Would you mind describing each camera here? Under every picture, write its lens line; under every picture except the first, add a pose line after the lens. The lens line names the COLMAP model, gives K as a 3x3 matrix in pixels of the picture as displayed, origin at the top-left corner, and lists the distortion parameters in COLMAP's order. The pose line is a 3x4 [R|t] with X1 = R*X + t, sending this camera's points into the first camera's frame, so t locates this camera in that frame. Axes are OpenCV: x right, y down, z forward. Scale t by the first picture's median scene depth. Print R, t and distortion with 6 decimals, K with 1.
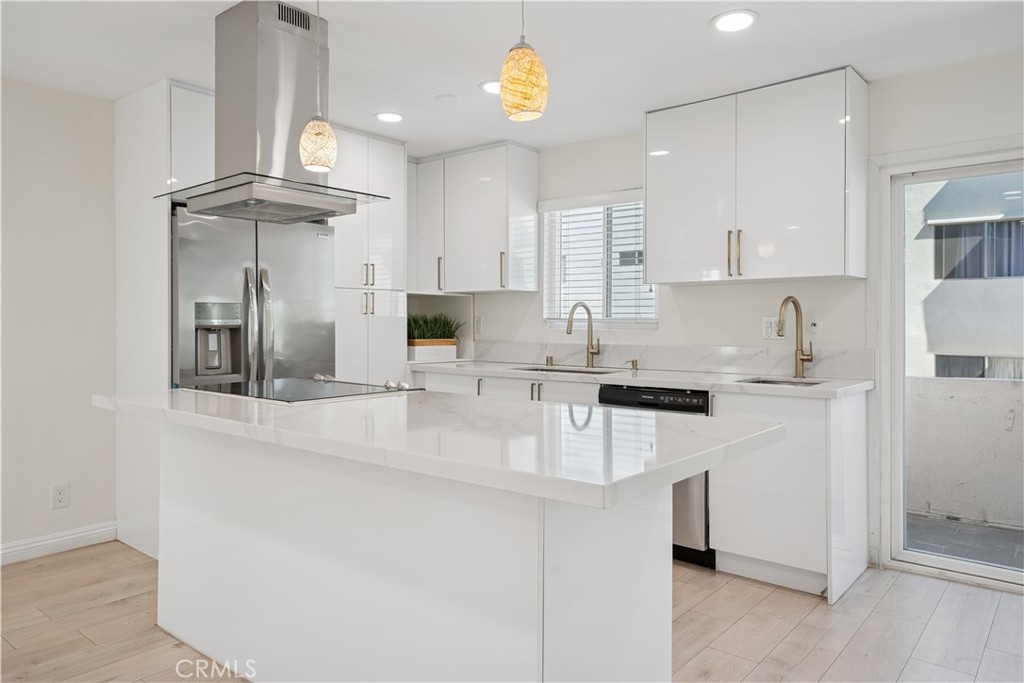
lens RADIAL K [[680.9, 0, 512.9], [0, 680.9, 322.7], [0, 0, 1]] dist [0.022642, -0.002366]
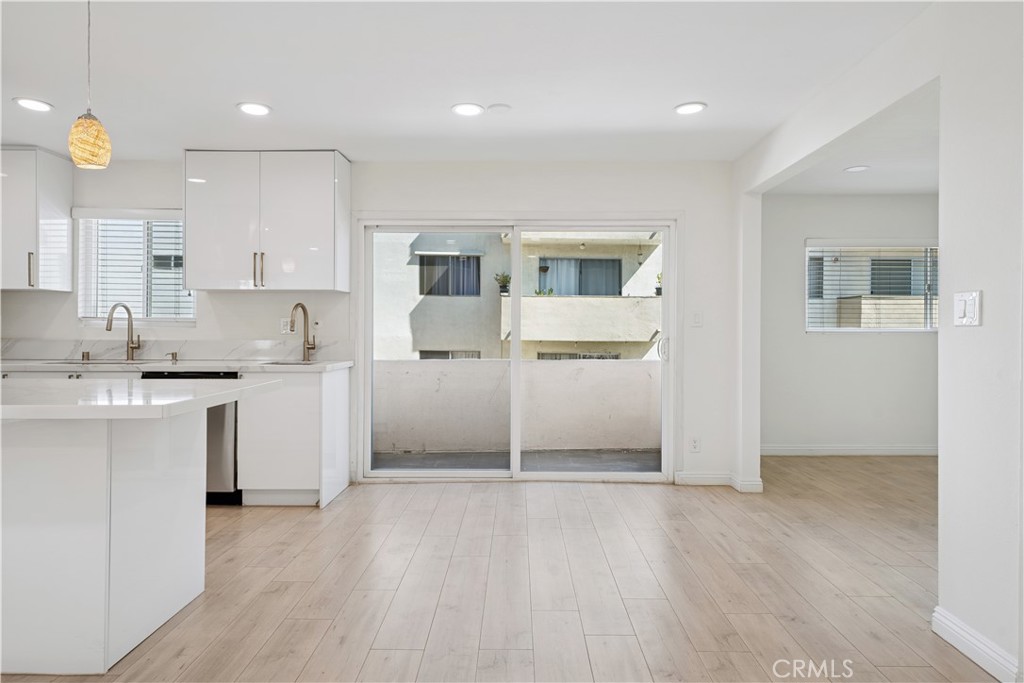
lens RADIAL K [[616.2, 0, 510.1], [0, 616.2, 330.2], [0, 0, 1]] dist [0.017938, -0.003987]
pose [[0.777521, 0.002297, 0.628852, -0.051041], [-0.004437, 0.999988, 0.001833, 0.011771], [-0.628841, -0.004215, 0.777523, -0.235048]]
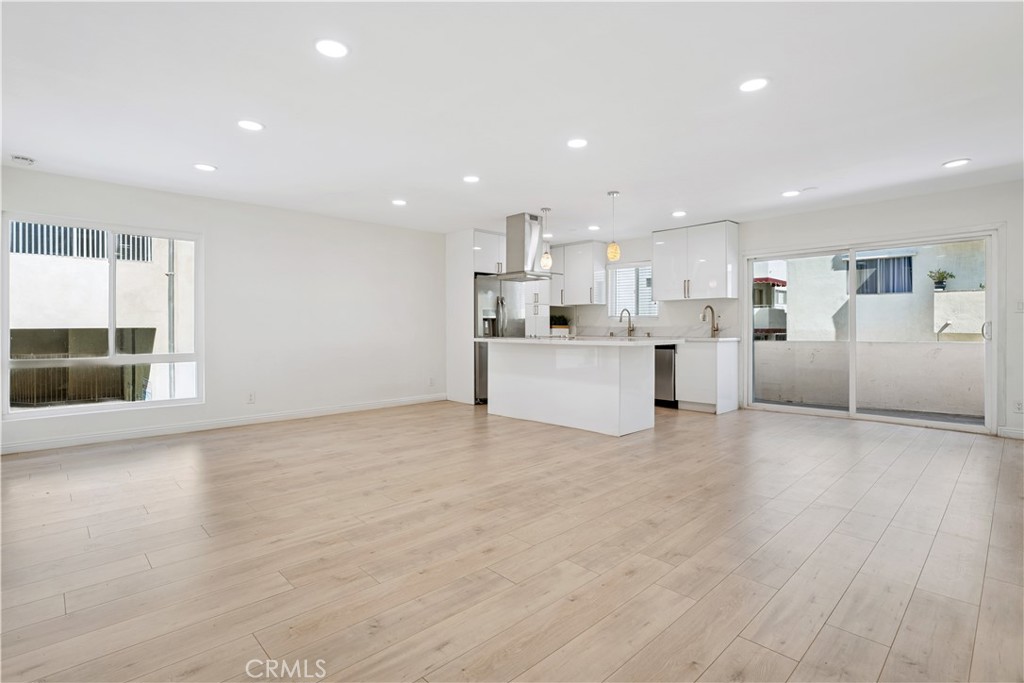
lens RADIAL K [[494.6, 0, 516.0], [0, 494.6, 328.7], [0, 0, 1]] dist [-0.009524, -0.000362]
pose [[0.994220, -0.003215, -0.107311, -0.105898], [0.003488, 0.999991, 0.002364, 0.037503], [0.107302, -0.002724, 0.994223, -0.839076]]
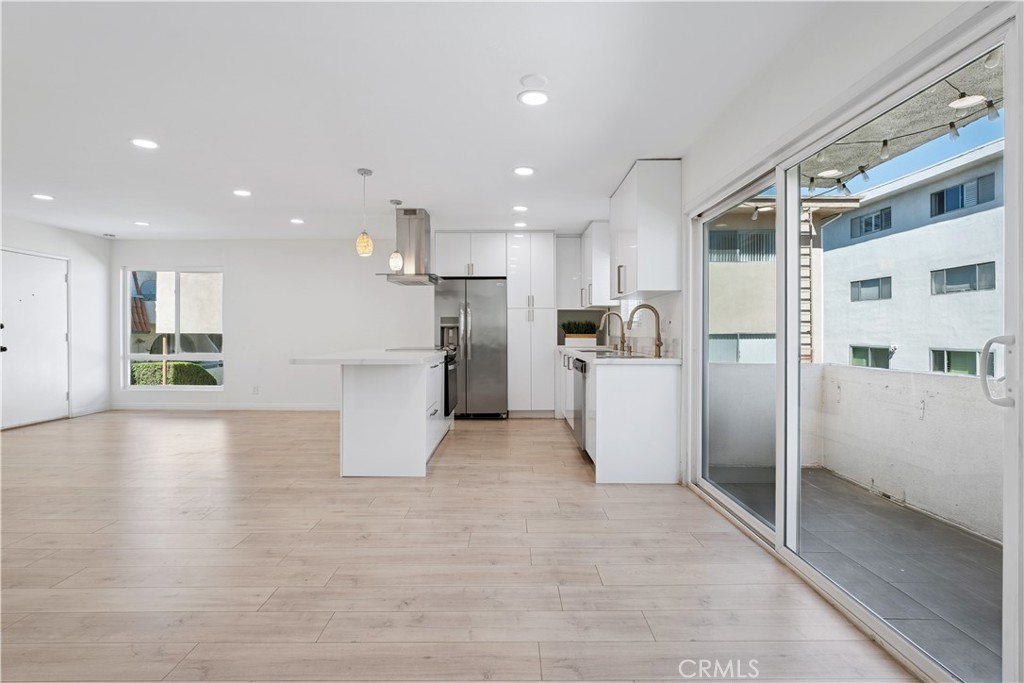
lens RADIAL K [[494.6, 0, 513.2], [0, 494.6, 325.6], [0, 0, 1]] dist [-0.009524, -0.000362]
pose [[0.641445, -0.009372, -0.767112, 0.977647], [-0.000597, 0.999919, -0.012716, 0.022864], [0.767169, 0.008615, 0.641388, 0.030699]]
